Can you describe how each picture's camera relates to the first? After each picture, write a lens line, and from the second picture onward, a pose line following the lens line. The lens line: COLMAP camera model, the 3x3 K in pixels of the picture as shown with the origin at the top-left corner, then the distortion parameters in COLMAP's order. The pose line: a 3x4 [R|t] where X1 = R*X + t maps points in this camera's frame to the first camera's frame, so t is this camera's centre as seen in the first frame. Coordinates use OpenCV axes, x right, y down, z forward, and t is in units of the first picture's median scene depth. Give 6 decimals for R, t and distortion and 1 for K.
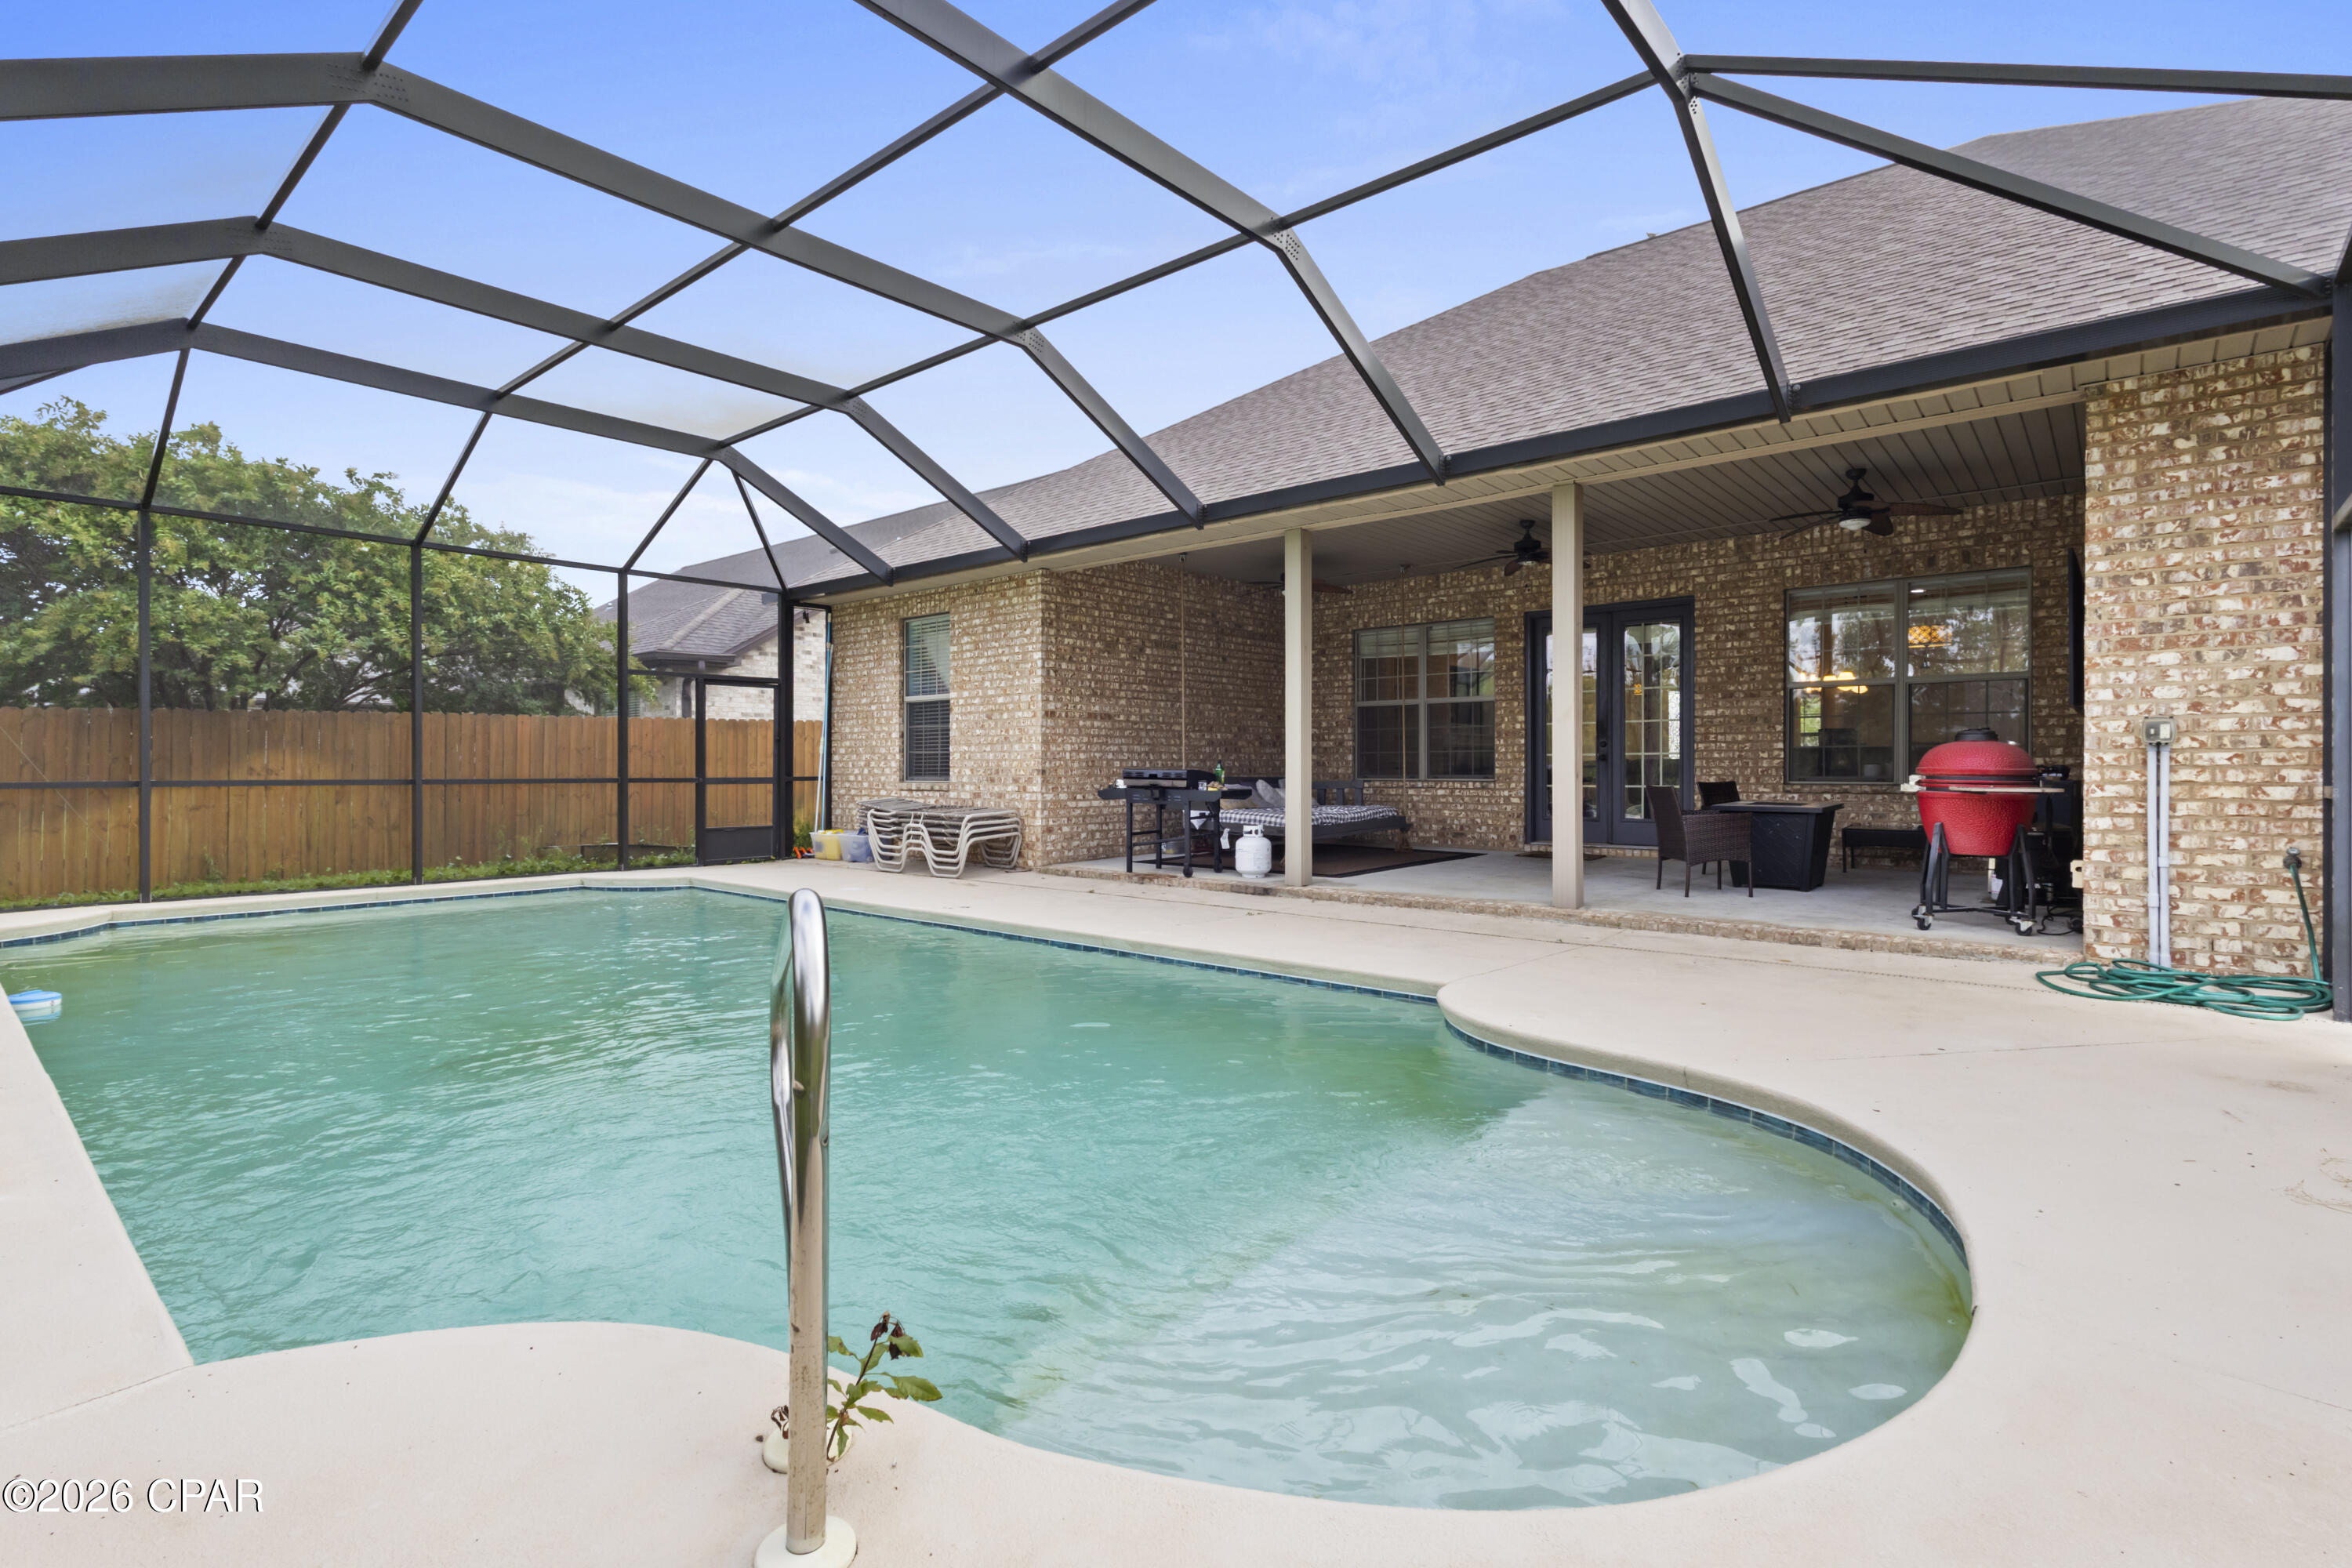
lens RADIAL K [[1105.9, 0, 1177.4], [0, 1105.9, 771.4], [0, 0, 1]] dist [0.002497, 0.000242]
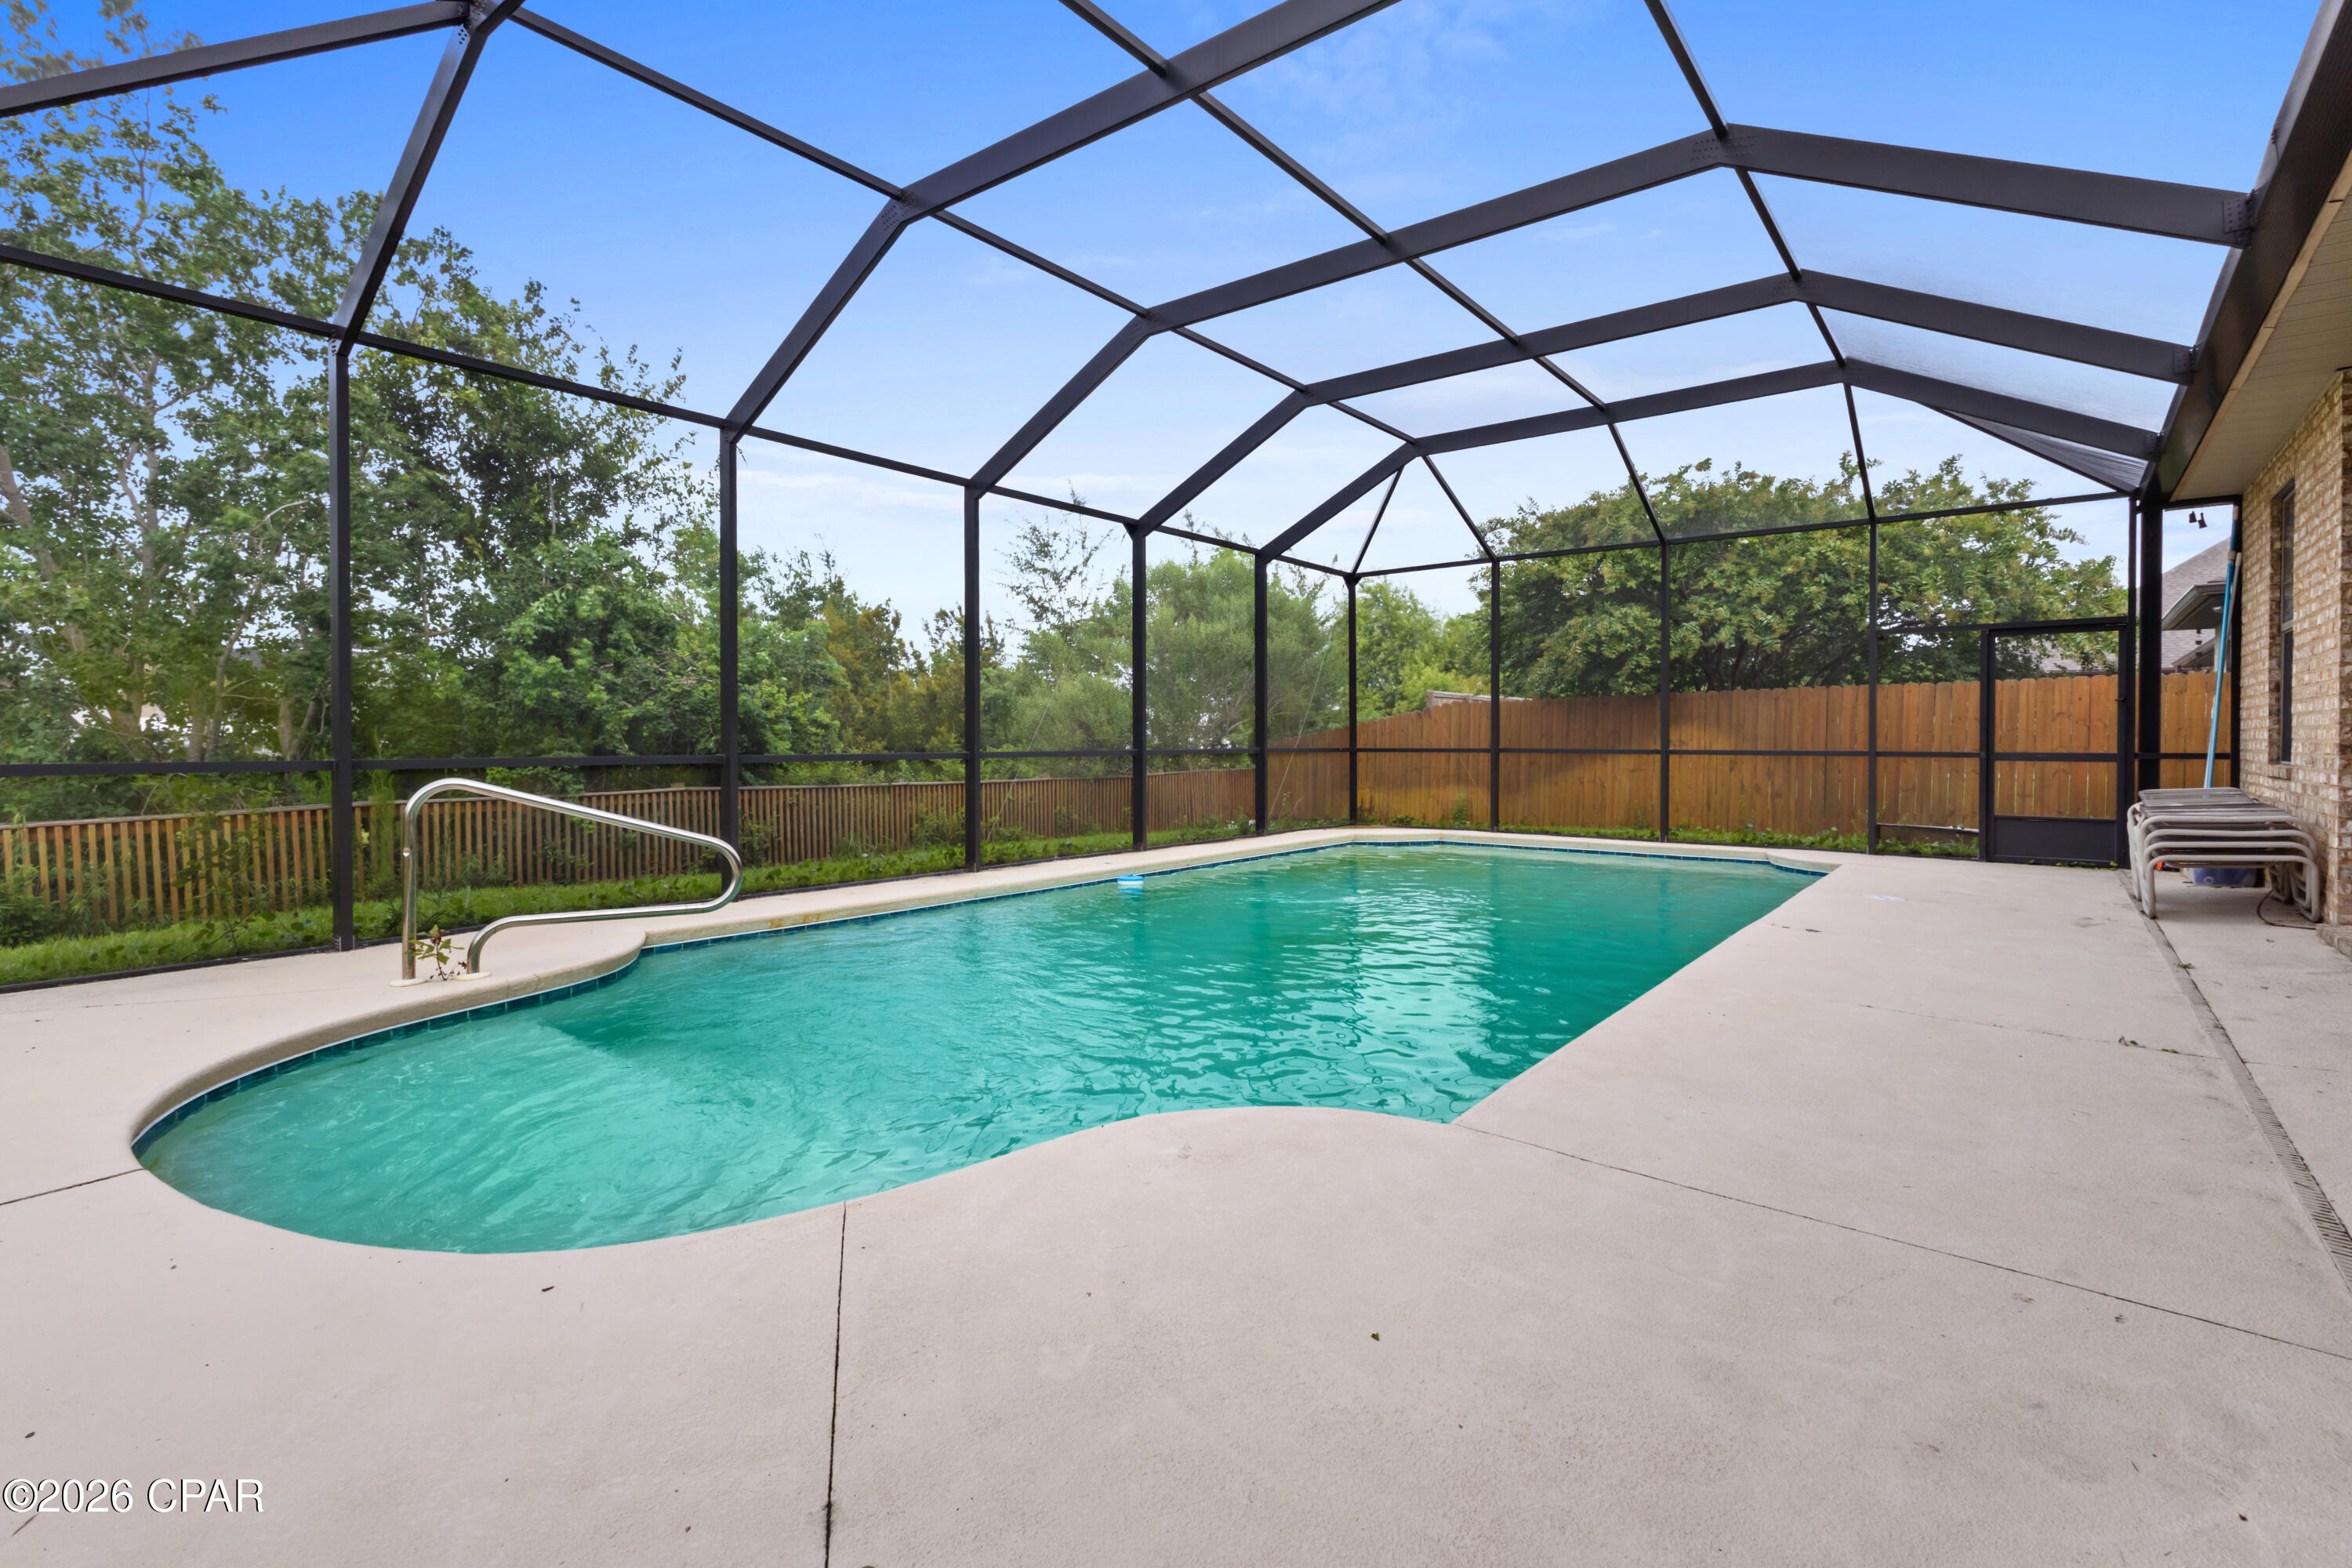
lens RADIAL K [[1105.9, 0, 1178.3], [0, 1105.9, 773.4], [0, 0, 1]] dist [0.002497, 0.000242]
pose [[0.051285, 0.031964, -0.998172, 0.351643], [-0.004745, 0.999484, 0.031762, -0.001924], [0.998673, 0.003107, 0.051410, 0.360830]]
